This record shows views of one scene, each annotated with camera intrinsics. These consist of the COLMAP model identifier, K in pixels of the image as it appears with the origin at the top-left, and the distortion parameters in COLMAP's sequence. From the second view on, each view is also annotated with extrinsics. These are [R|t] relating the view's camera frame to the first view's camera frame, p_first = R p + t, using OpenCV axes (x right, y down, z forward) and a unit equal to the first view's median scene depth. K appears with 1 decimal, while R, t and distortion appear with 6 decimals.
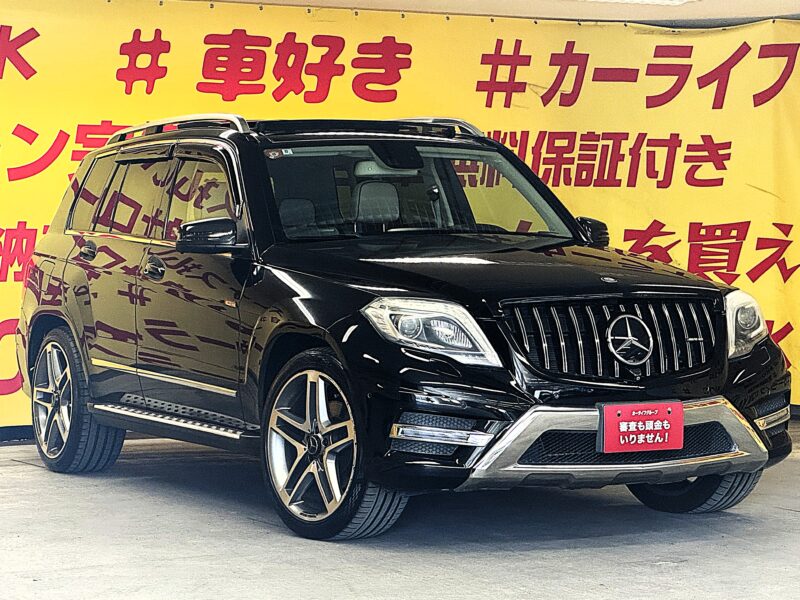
lens RADIAL K [[2045.4, 0, 370.4], [0, 2045.4, 293.2], [0, 0, 1]] dist [0.101582, 0.000000]
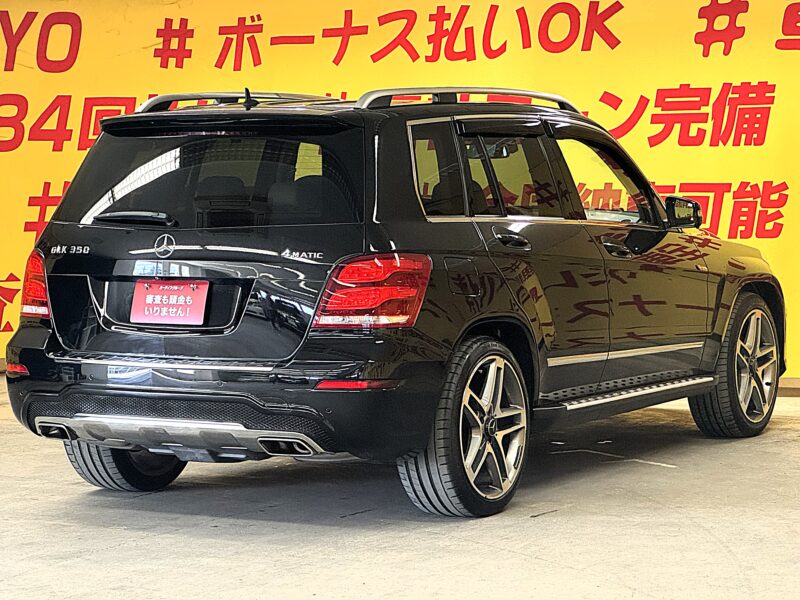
lens RADIAL K [[2268.2, 0, 392.8], [0, 2268.2, 301.4], [0, 0, 1]] dist [0.189696, 0.000000]
pose [[0.527829, 0.051513, -0.847787, 0.719822], [-0.019036, 0.998626, 0.048826, -0.026515], [0.849137, -0.009634, 0.528084, 0.253012]]
